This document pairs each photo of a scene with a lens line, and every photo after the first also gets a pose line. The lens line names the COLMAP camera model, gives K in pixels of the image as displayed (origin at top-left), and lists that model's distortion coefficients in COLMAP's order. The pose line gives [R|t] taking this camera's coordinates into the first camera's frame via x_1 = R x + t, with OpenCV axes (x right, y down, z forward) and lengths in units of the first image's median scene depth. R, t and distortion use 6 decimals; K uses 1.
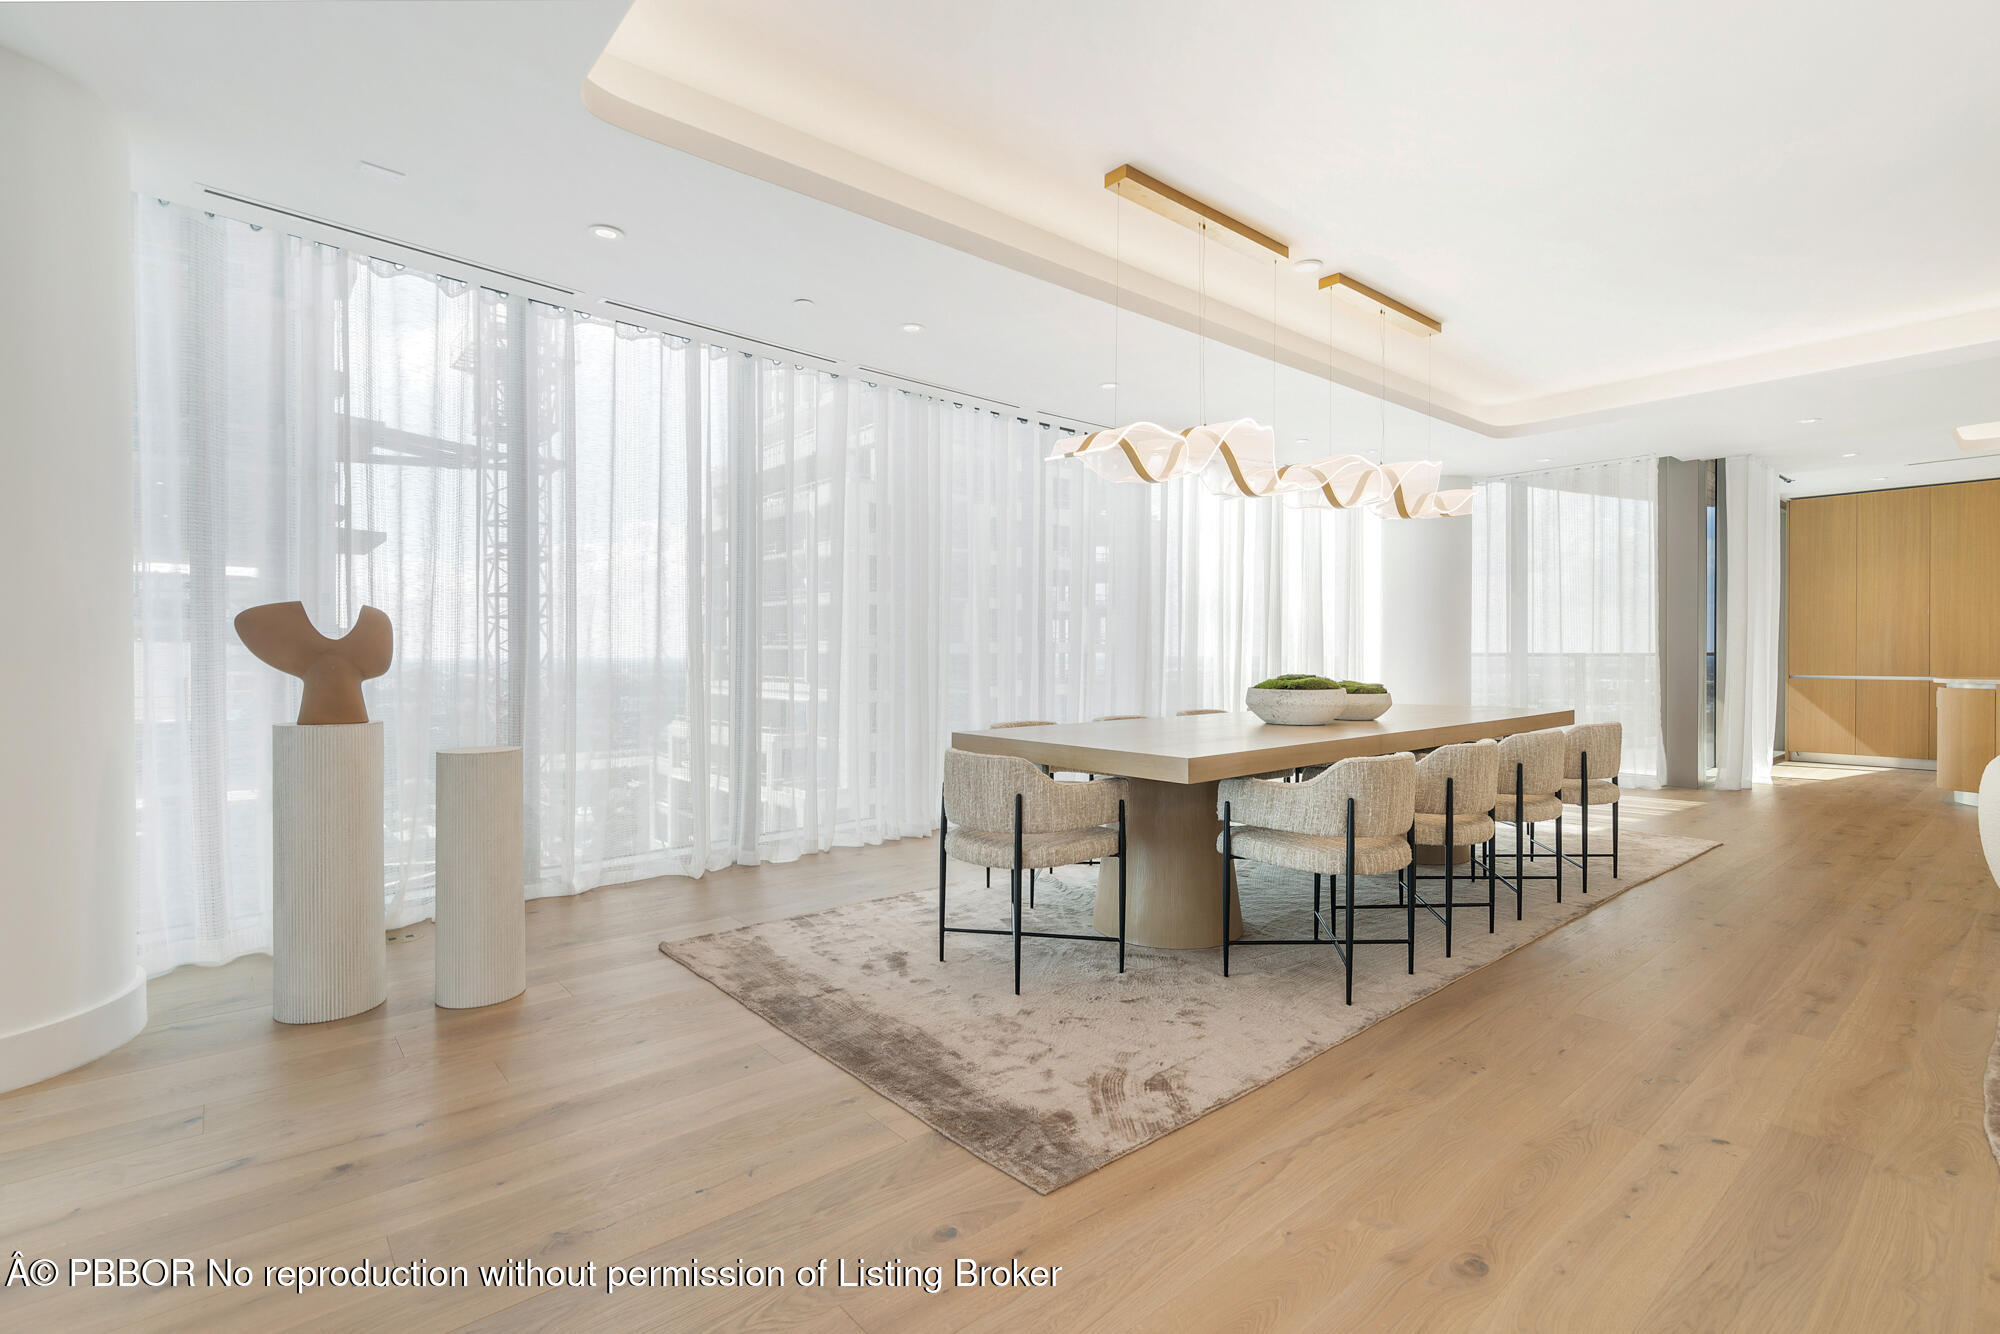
lens RADIAL K [[930.9, 0, 990.7], [0, 930.9, 661.2], [0, 0, 1]] dist [0.002033, -0.000445]
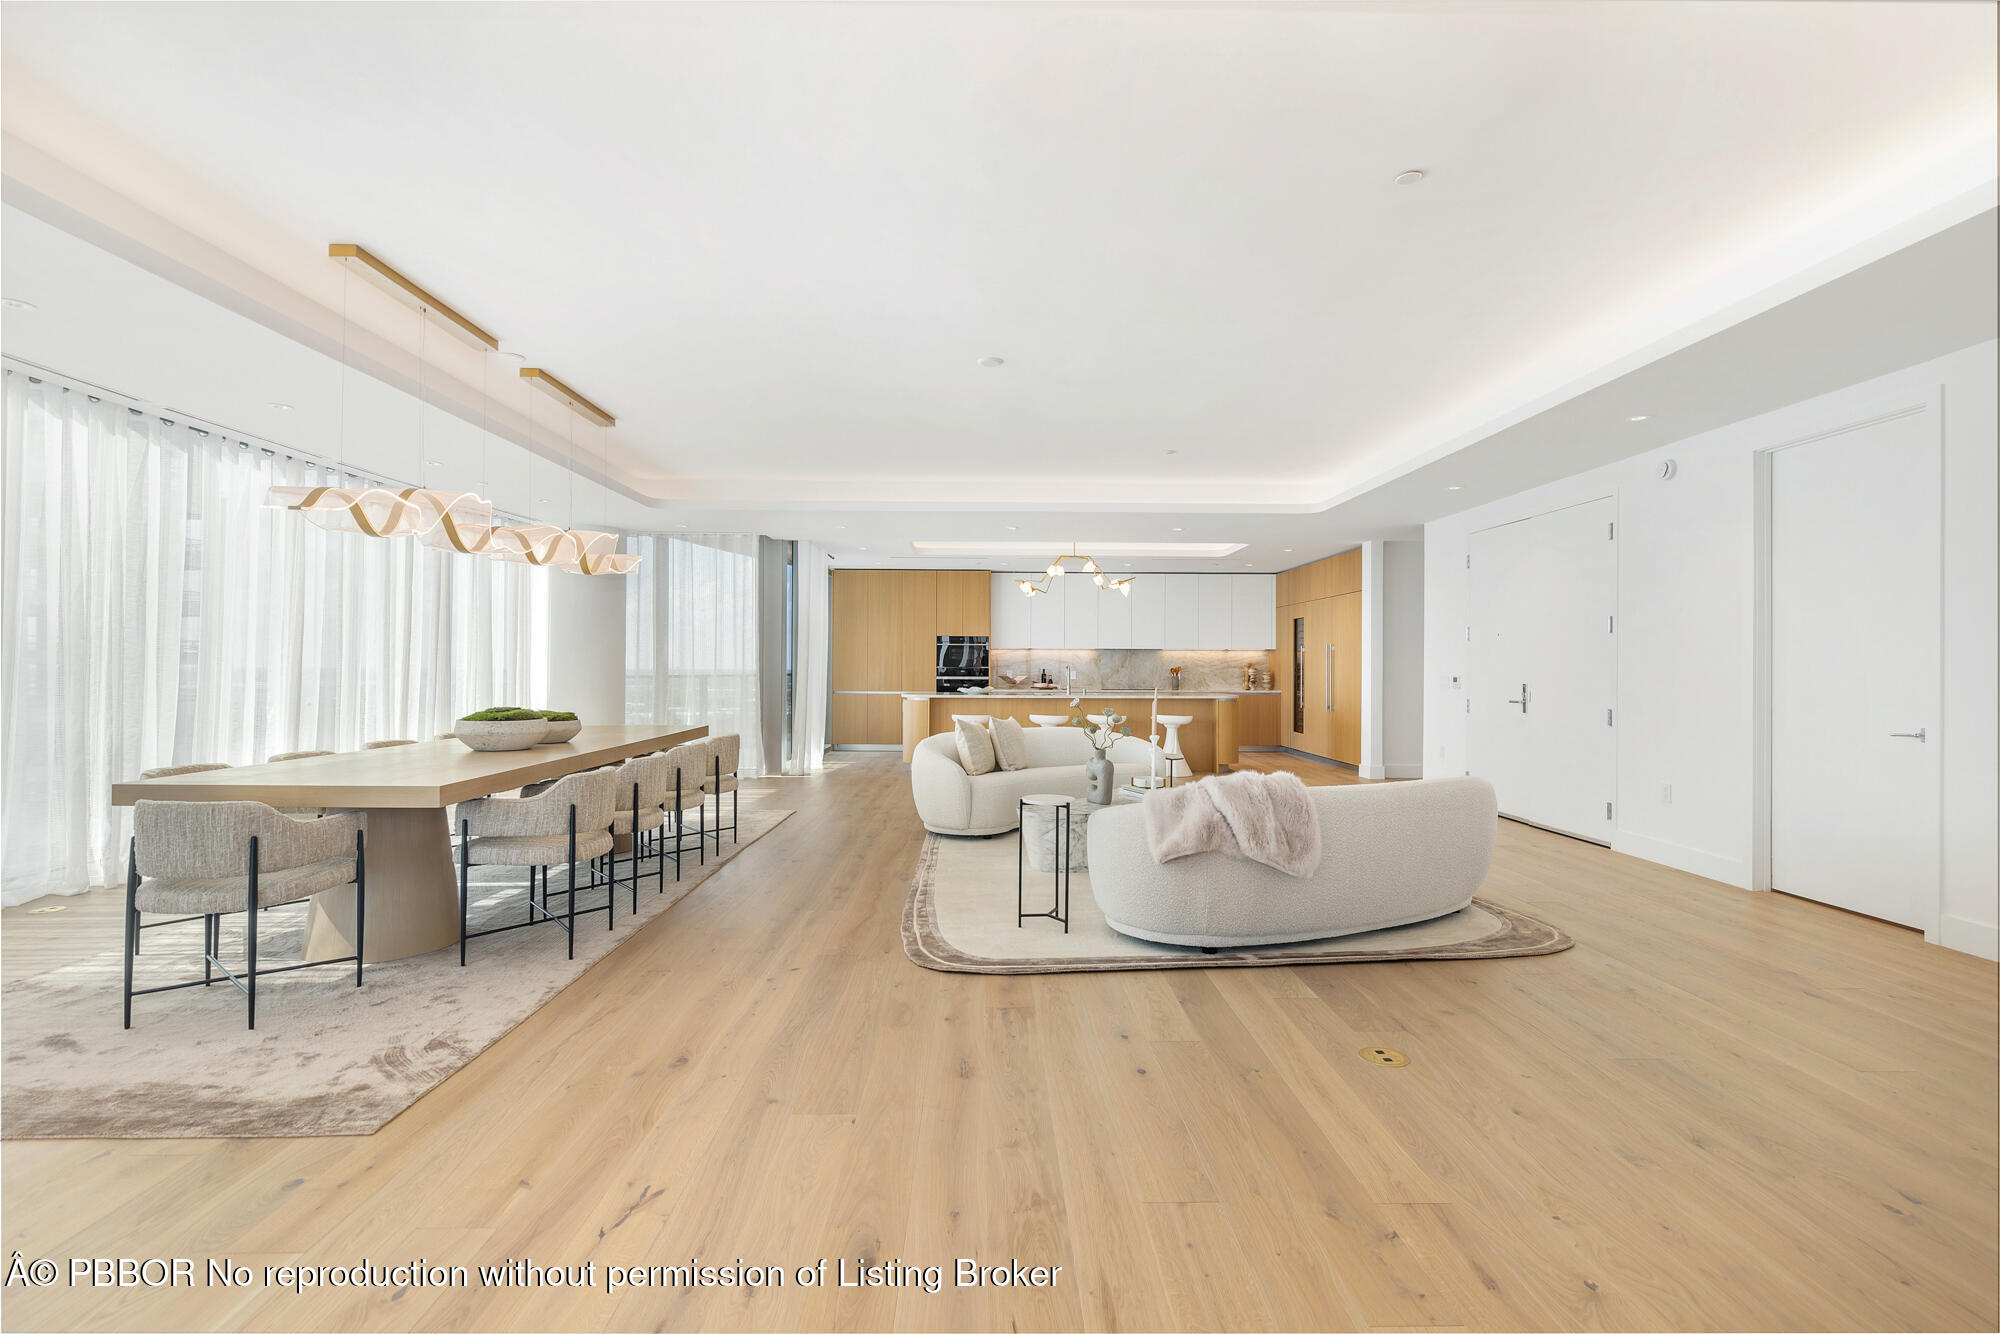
lens RADIAL K [[912.1, 0, 1000.5], [0, 912.1, 660.0], [0, 0, 1]] dist [-0.000488, -0.000108]
pose [[0.632092, 0.011124, 0.774813, -0.223683], [0.001473, 0.999878, -0.015557, -0.036004], [-0.774892, 0.010975, 0.631999, -0.282627]]
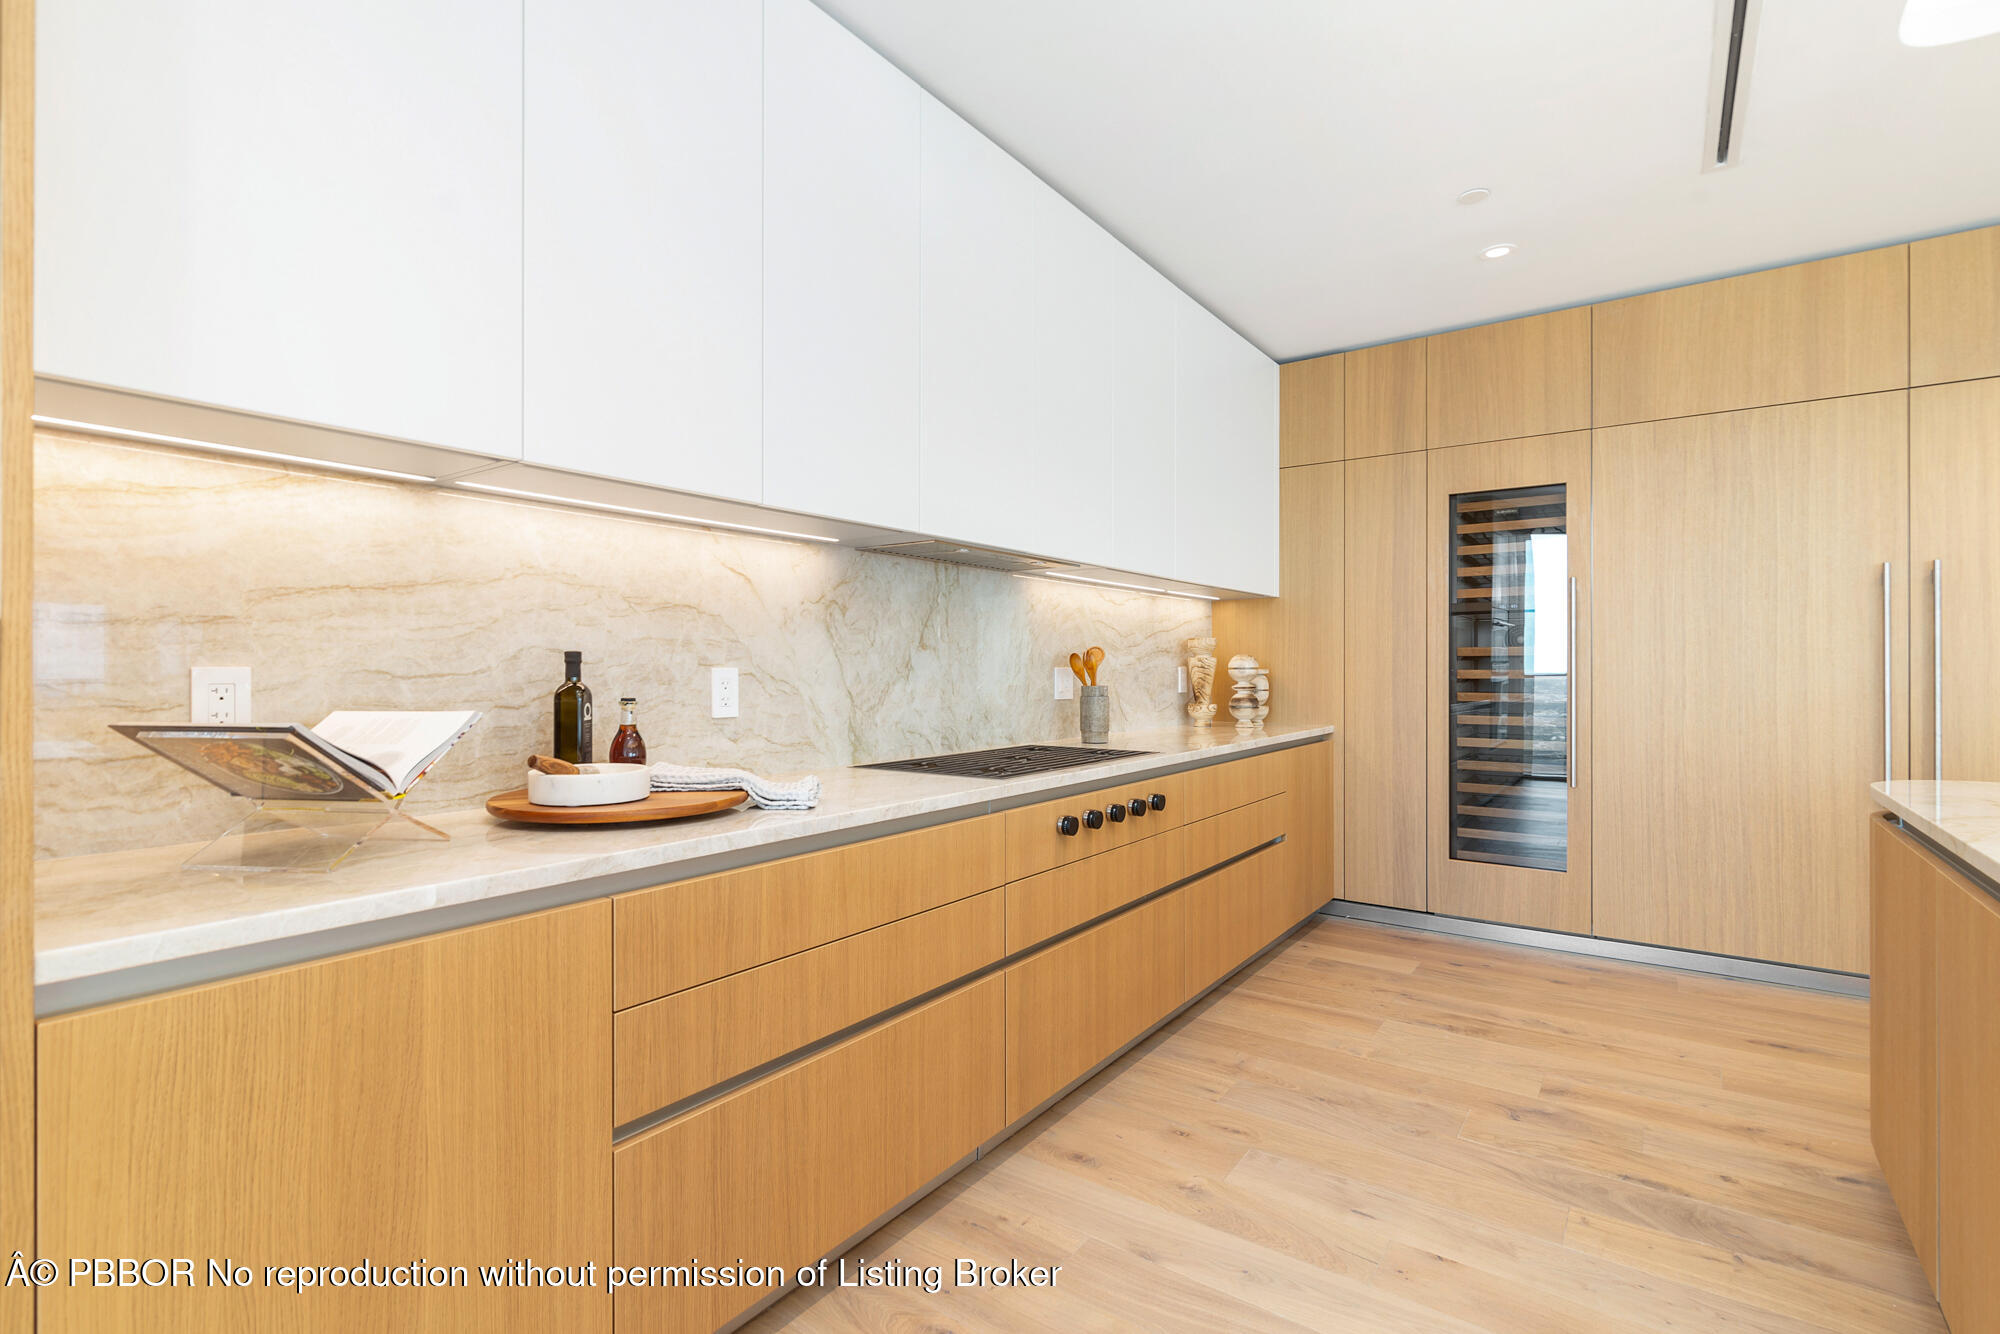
lens RADIAL K [[930.9, 0, 990.7], [0, 930.9, 661.2], [0, 0, 1]] dist [0.002033, -0.000445]
pose [[-0.235895, 0.009120, 0.971736, 2.780235], [0.008504, 0.999937, -0.007321, -0.048969], [-0.971741, 0.006537, -0.235958, 2.292915]]
